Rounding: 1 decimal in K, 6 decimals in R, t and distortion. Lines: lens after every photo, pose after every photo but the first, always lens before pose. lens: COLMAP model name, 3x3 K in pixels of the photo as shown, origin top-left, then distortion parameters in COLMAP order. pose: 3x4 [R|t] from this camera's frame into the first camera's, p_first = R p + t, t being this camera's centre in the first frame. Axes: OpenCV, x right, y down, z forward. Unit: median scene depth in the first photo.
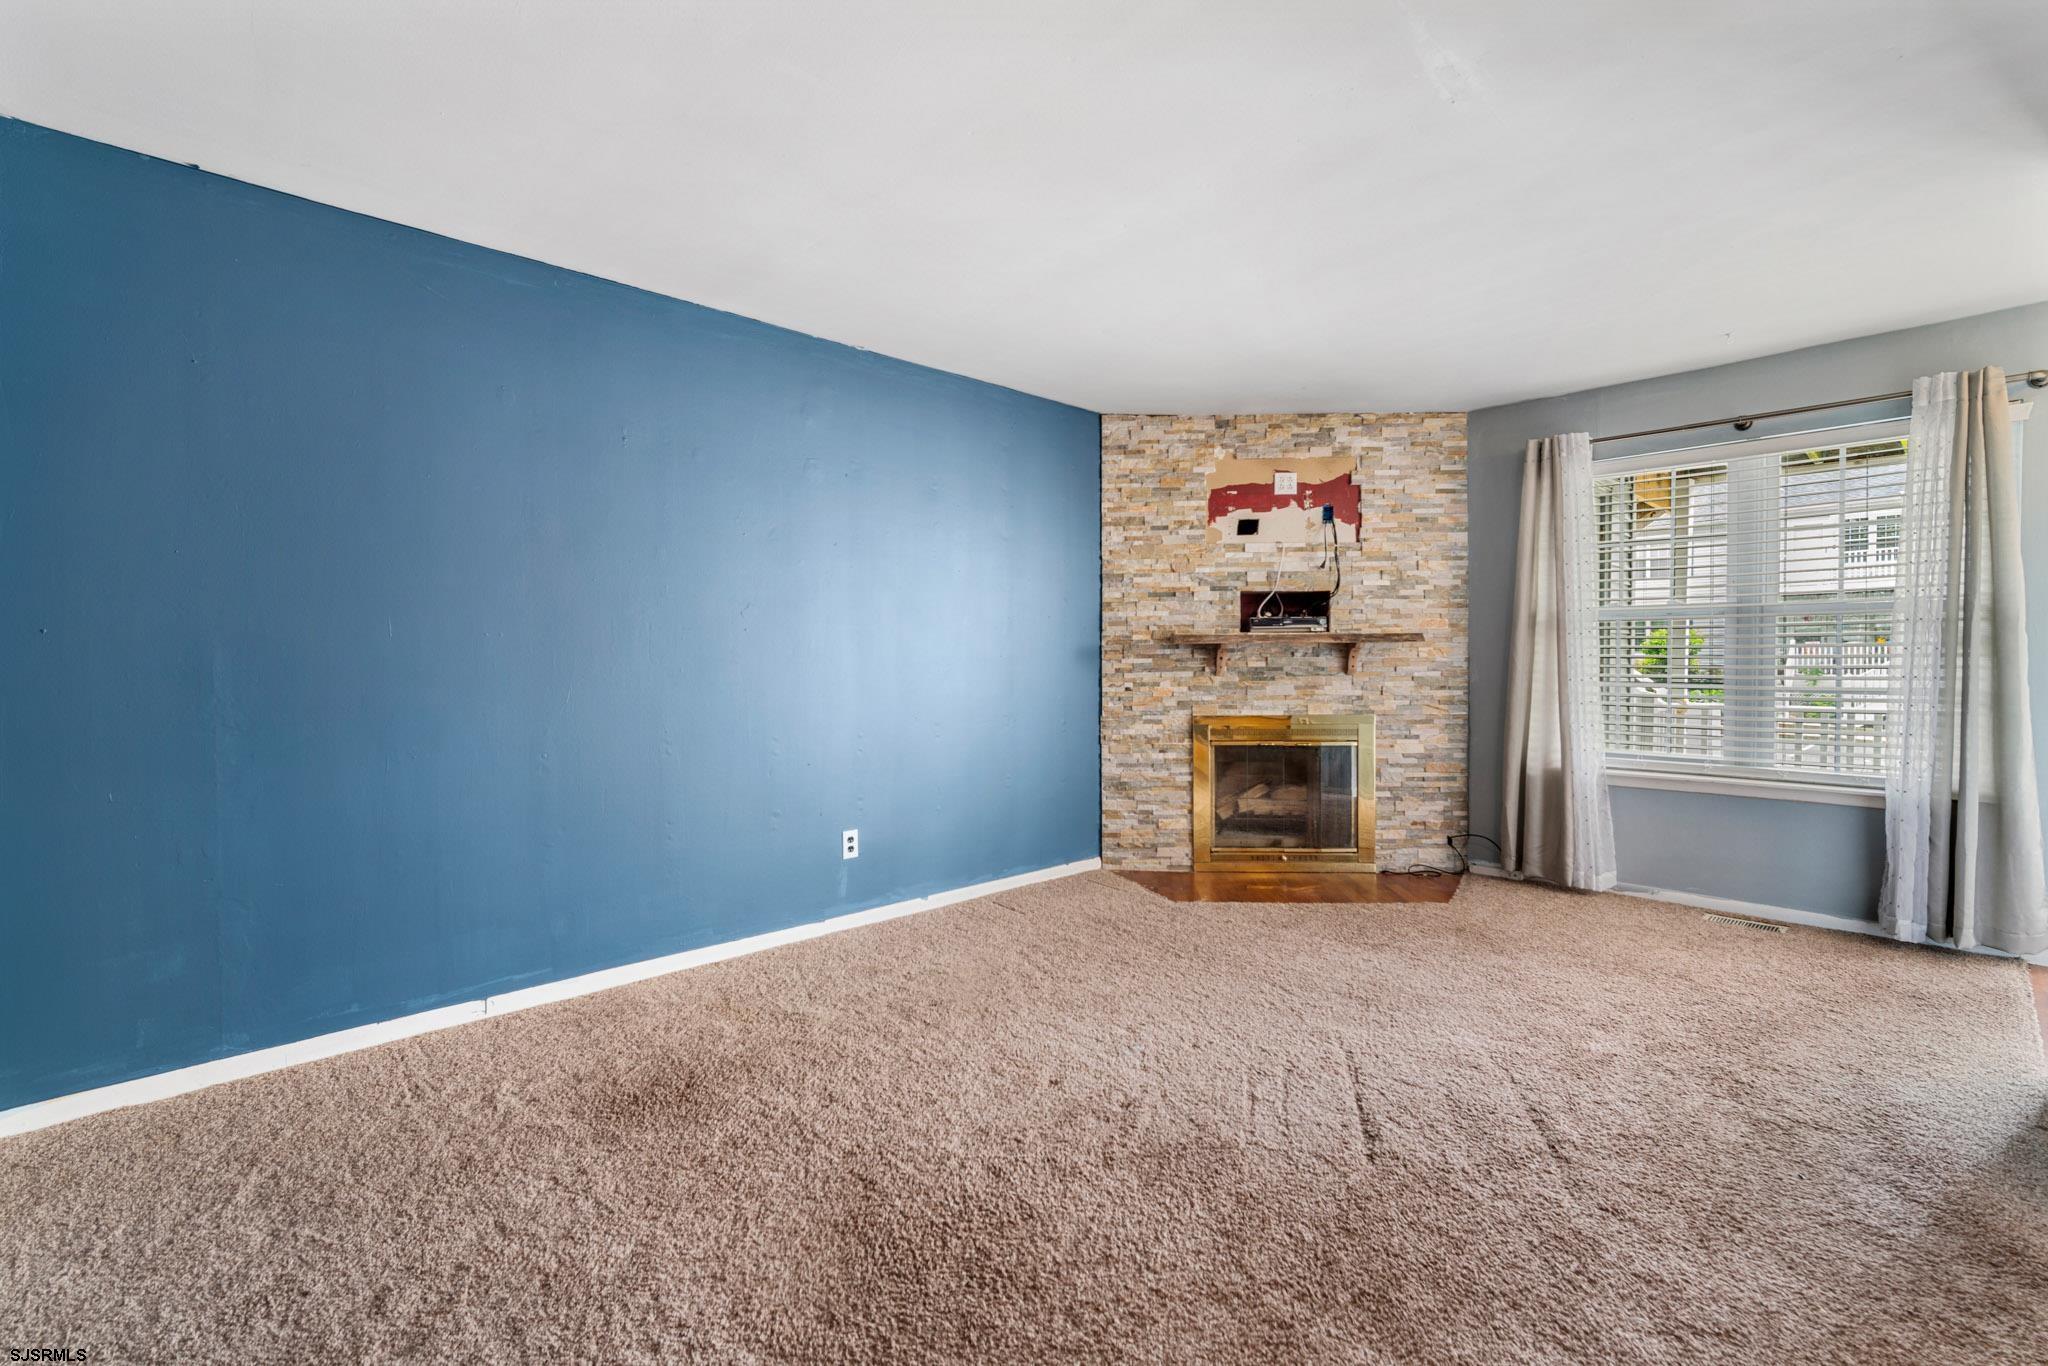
lens RADIAL K [[894.2, 0, 1028.8], [0, 894.2, 673.0], [0, 0, 1]] dist [-0.010006, 0.003197]
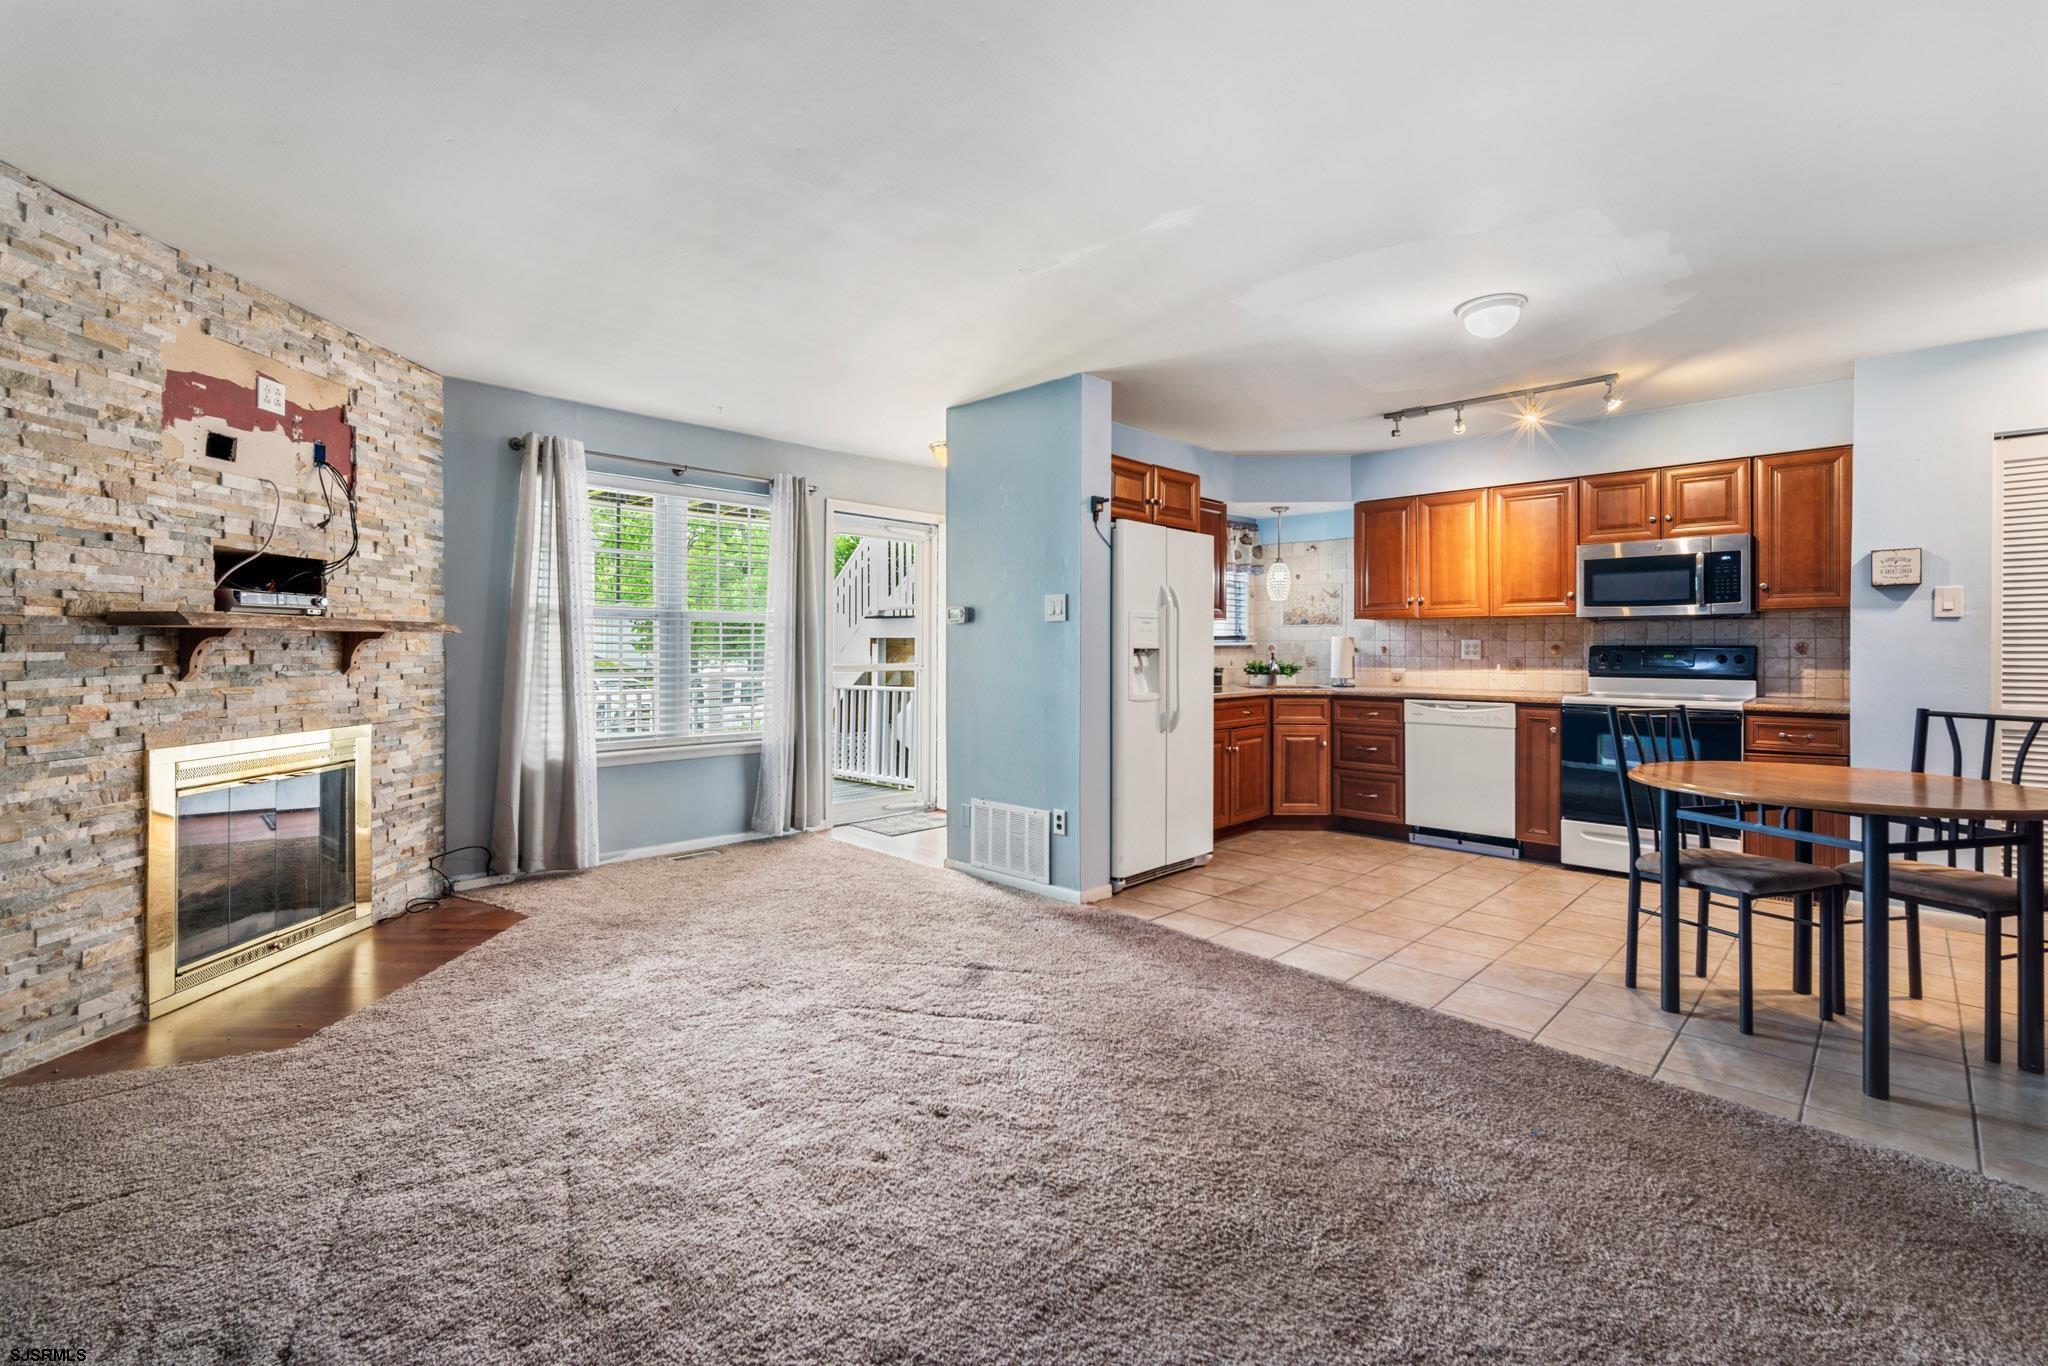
lens RADIAL K [[894.2, 0, 1028.1], [0, 894.2, 648.9], [0, 0, 1]] dist [-0.010006, 0.003197]
pose [[-0.048244, 0.005123, 0.998822, -0.420589], [0.015920, 0.999864, -0.004359, -0.006649], [-0.998709, 0.015691, -0.048319, 0.459474]]
